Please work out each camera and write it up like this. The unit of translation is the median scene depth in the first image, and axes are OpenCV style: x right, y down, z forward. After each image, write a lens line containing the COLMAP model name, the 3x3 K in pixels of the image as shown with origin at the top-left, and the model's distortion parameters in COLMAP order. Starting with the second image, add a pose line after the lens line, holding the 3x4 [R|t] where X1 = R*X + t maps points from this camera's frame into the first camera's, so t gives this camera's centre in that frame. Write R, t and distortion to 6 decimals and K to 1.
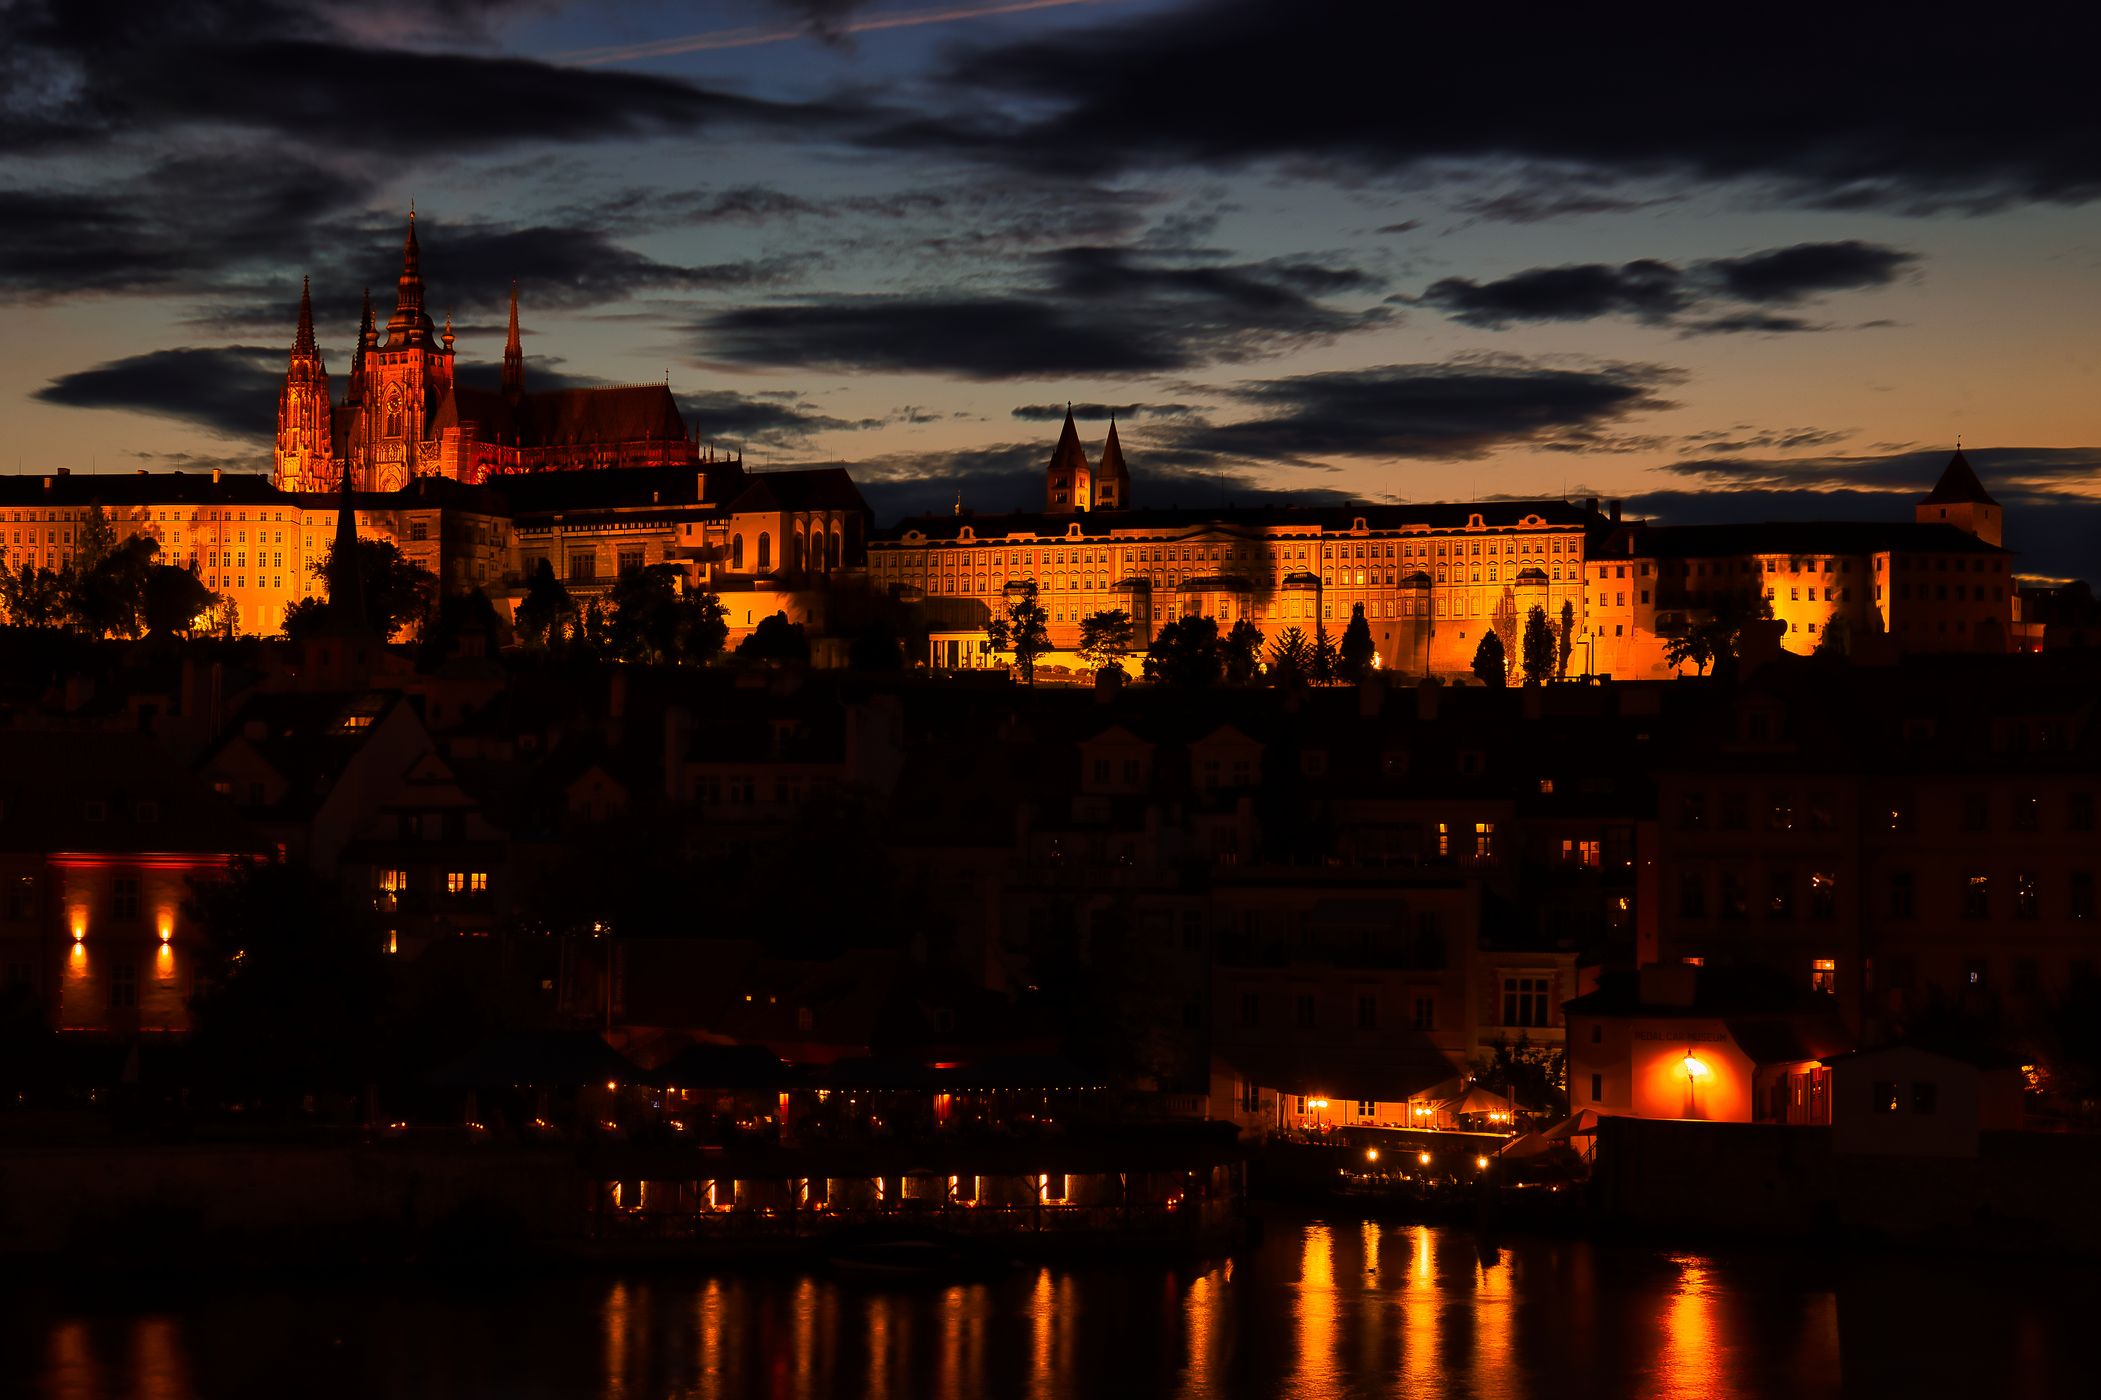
lens RADIAL K [[4066.9, 0, 1050.5], [0, 4066.9, 700.0], [0, 0, 1]] dist [-0.056466, -0.285485]
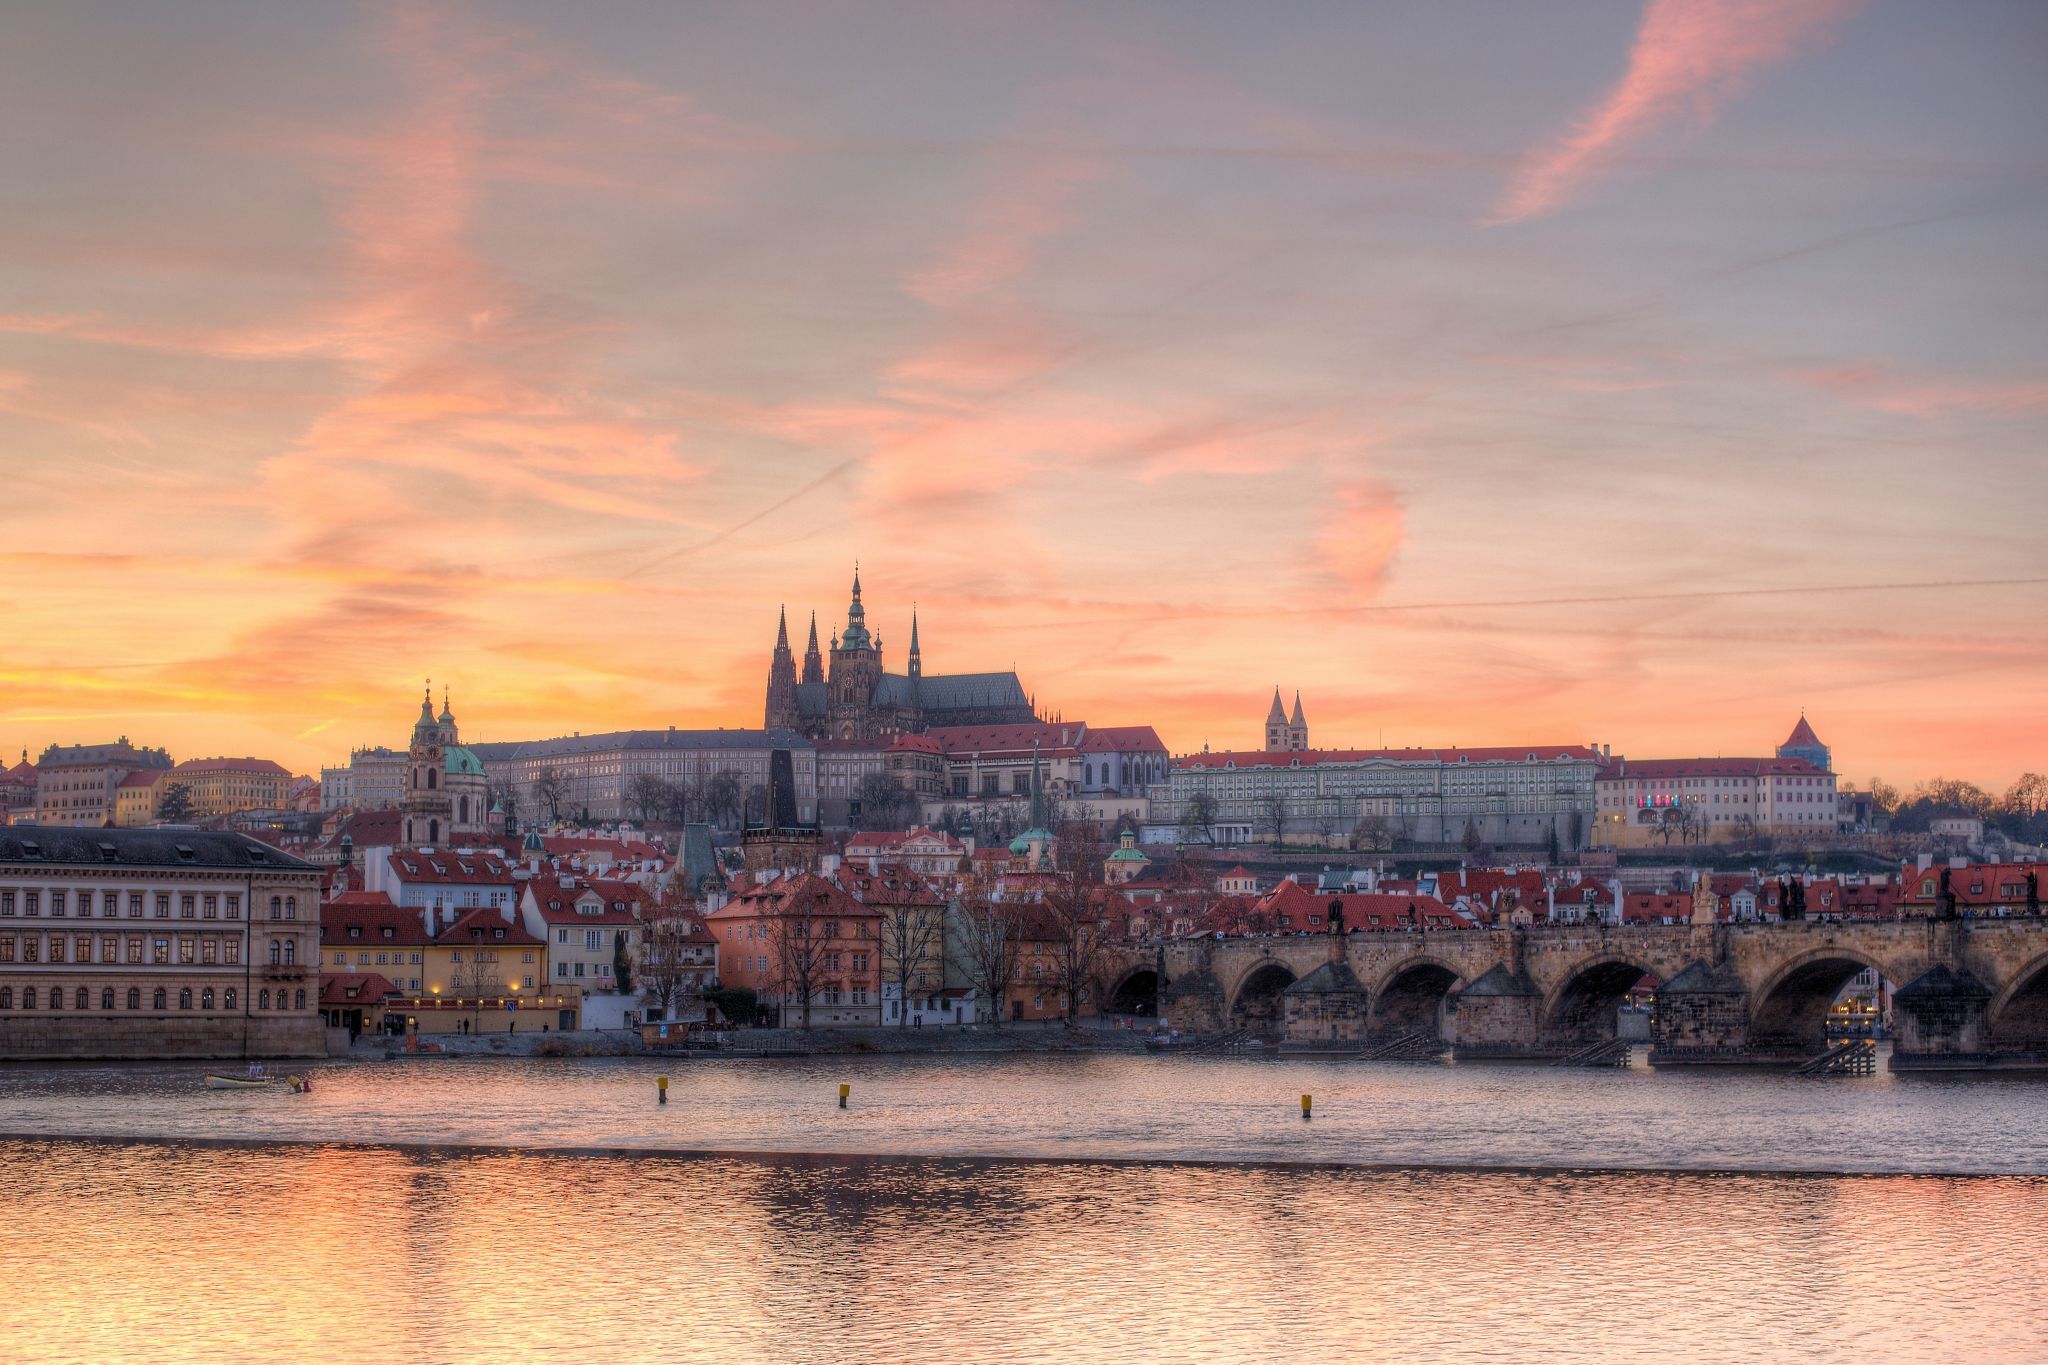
lens RADIAL K [[3115.2, 0, 1024.0], [0, 3115.2, 682.5], [0, 0, 1]] dist [-0.061565, -0.114841]
pose [[0.998889, -0.006789, 0.046637, -0.171003], [0.008921, 0.998917, -0.045666, -0.016165], [-0.046277, 0.046031, 0.997868, -0.324634]]
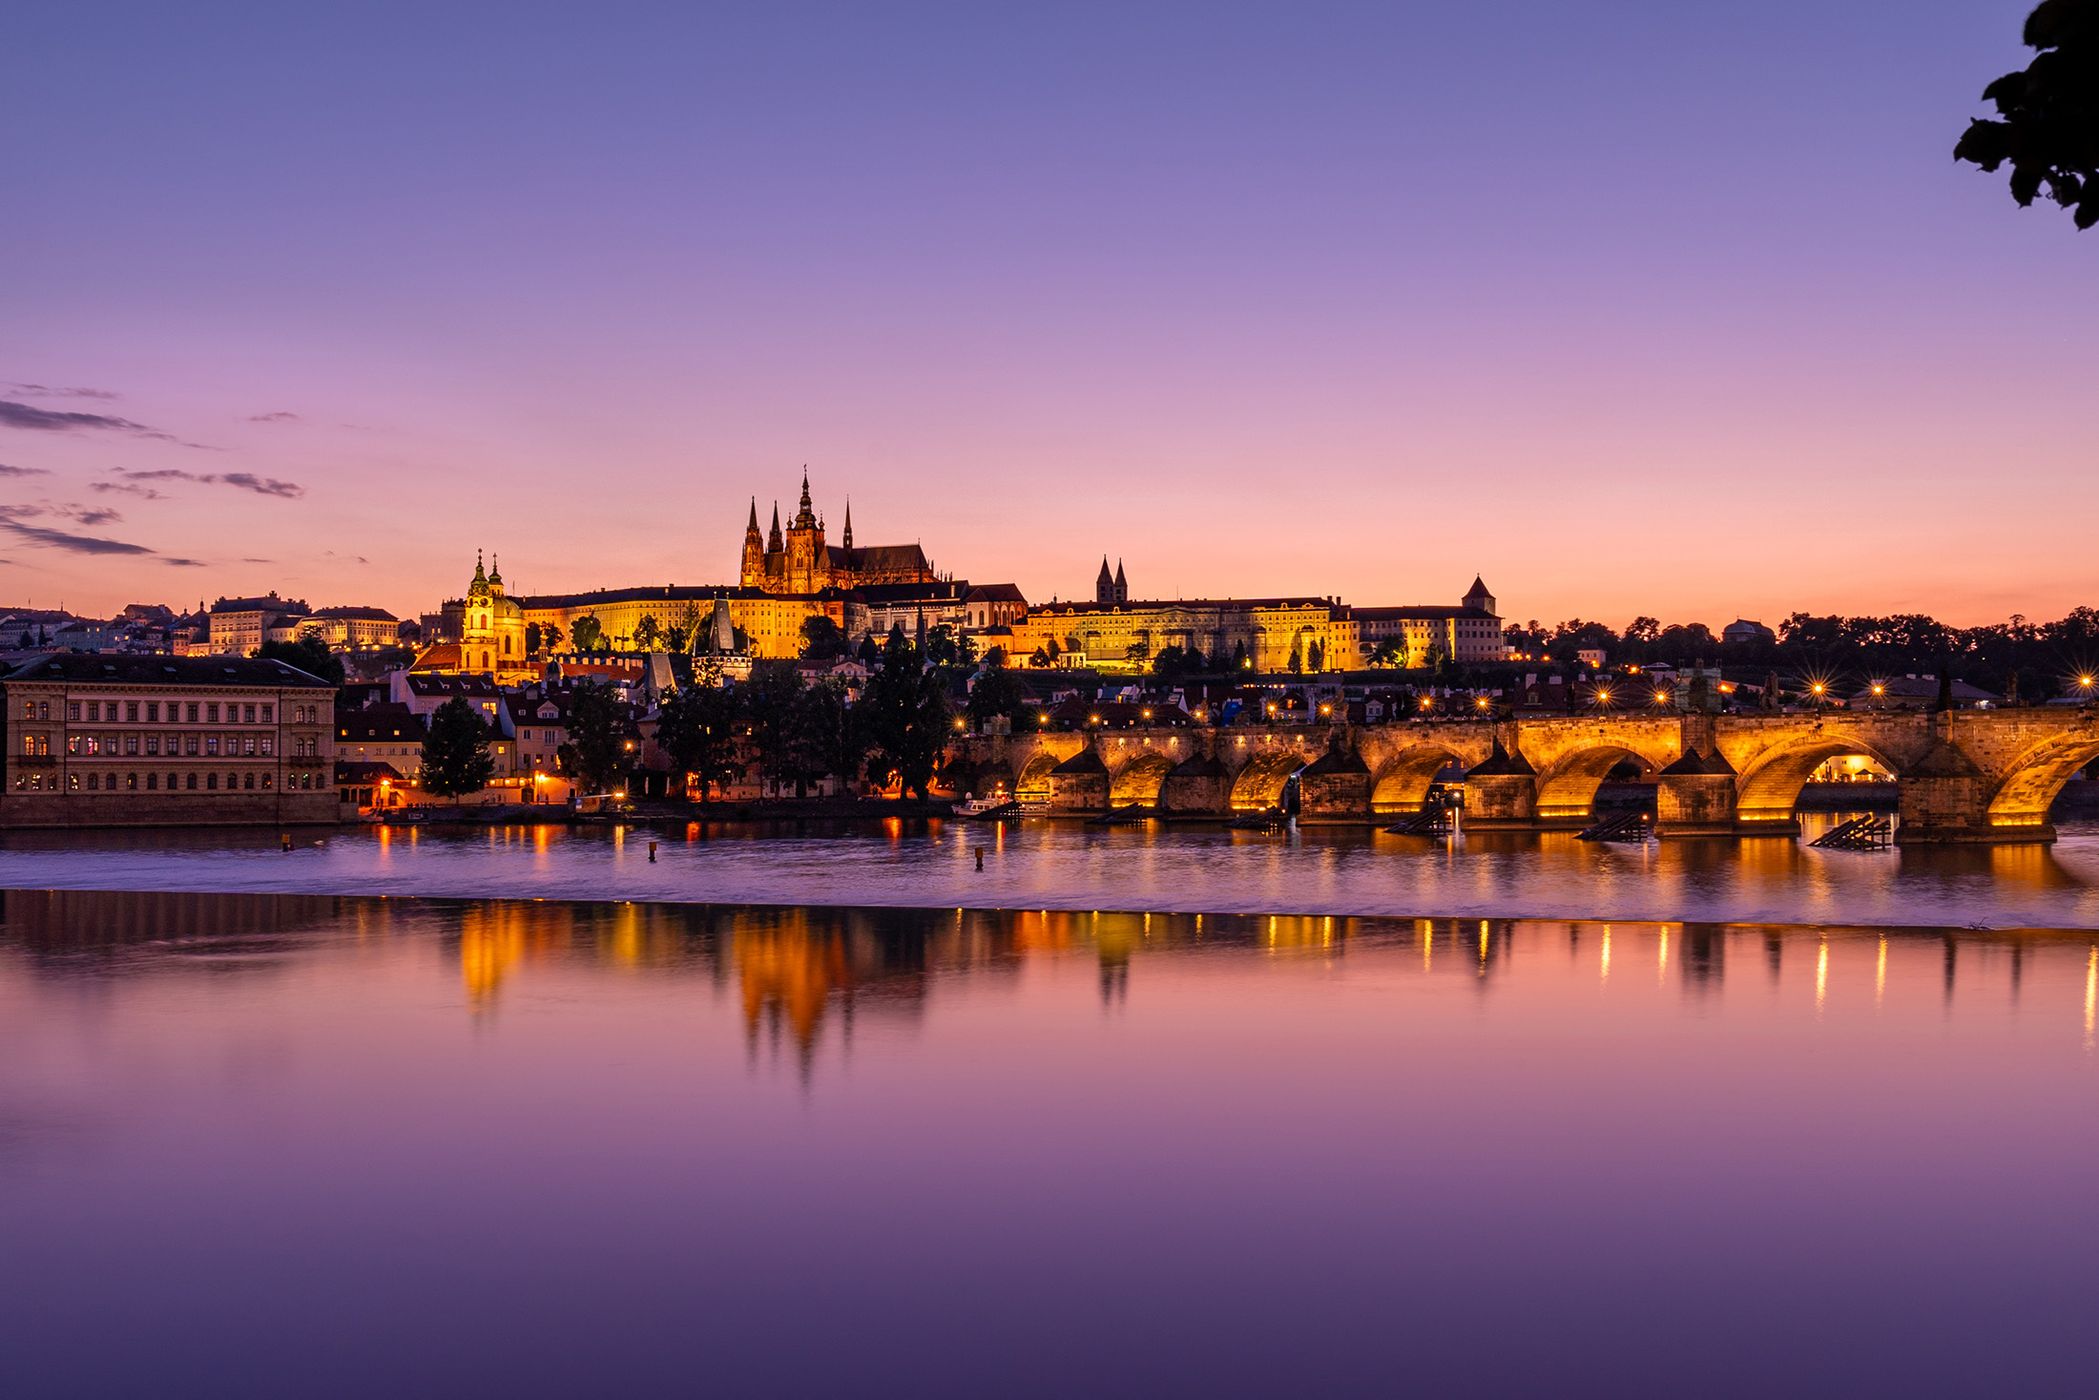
lens RADIAL K [[2212.4, 0, 1028.1], [0, 2212.4, 696.7], [0, 0, 1]] dist [-0.014280, -0.009871]
pose [[0.996962, -0.011652, 0.077017, -0.148726], [0.010217, 0.999767, 0.018993, -0.015392], [-0.077220, -0.018149, 0.996849, -0.315770]]
